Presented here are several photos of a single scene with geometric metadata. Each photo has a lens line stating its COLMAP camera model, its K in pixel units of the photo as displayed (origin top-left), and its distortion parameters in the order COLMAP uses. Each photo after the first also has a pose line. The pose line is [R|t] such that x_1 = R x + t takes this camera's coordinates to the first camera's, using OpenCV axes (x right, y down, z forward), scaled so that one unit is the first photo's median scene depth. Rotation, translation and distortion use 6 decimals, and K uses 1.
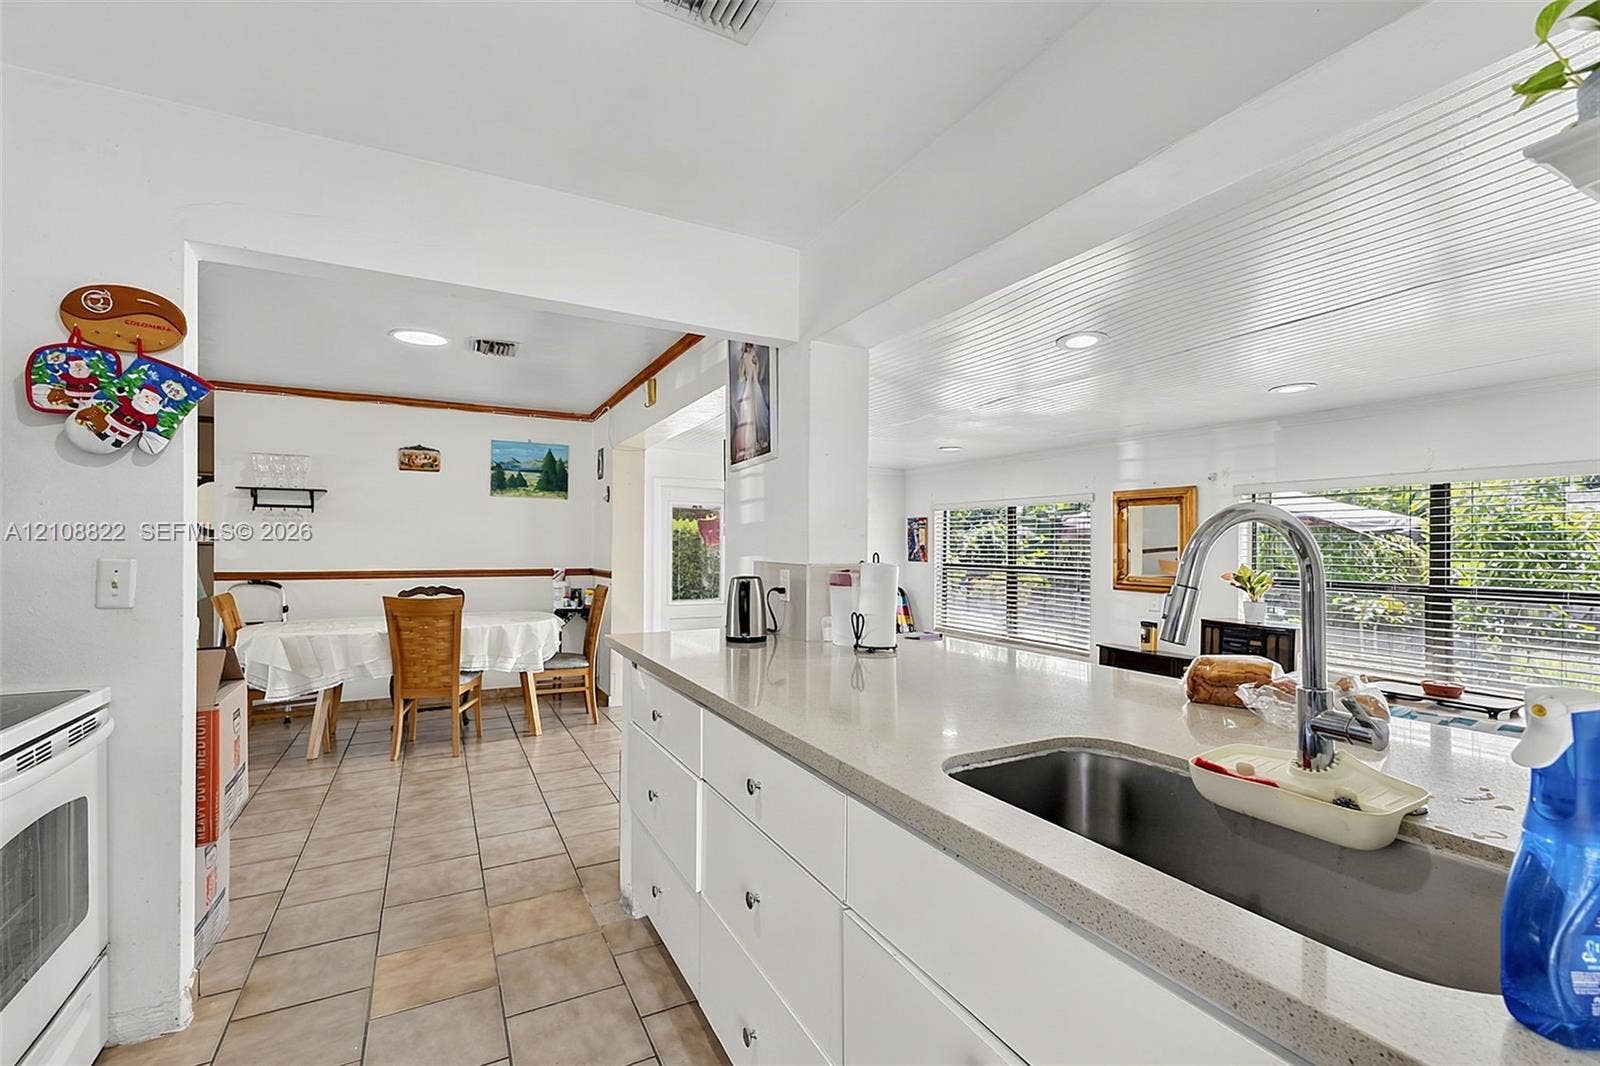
lens RADIAL K [[695.3, 0, 796.8], [0, 695.3, 543.4], [0, 0, 1]] dist [0.012314, -0.002843]
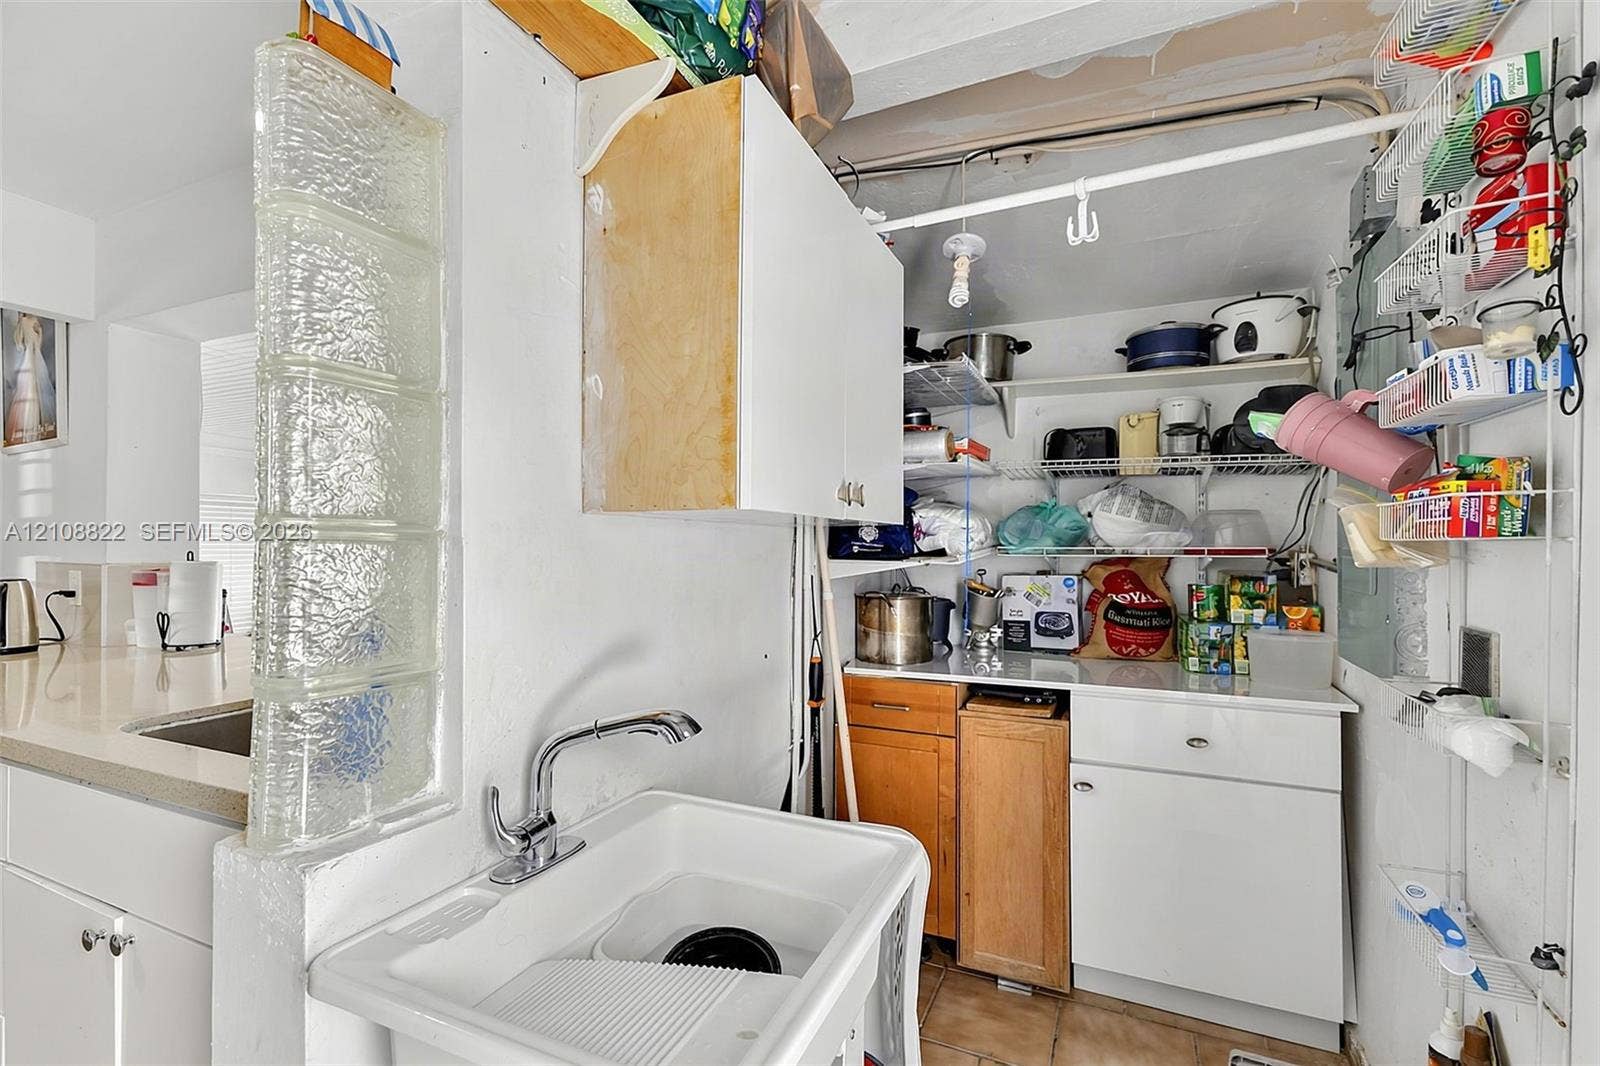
lens RADIAL K [[695.3, 0, 802.7], [0, 695.3, 544.4], [0, 0, 1]] dist [0.012314, -0.002843]
pose [[0.789126, -0.000429, 0.614231, 0.177295], [-0.003214, 0.999983, 0.004828, -0.003319], [-0.614222, -0.005784, 0.789112, -0.313089]]
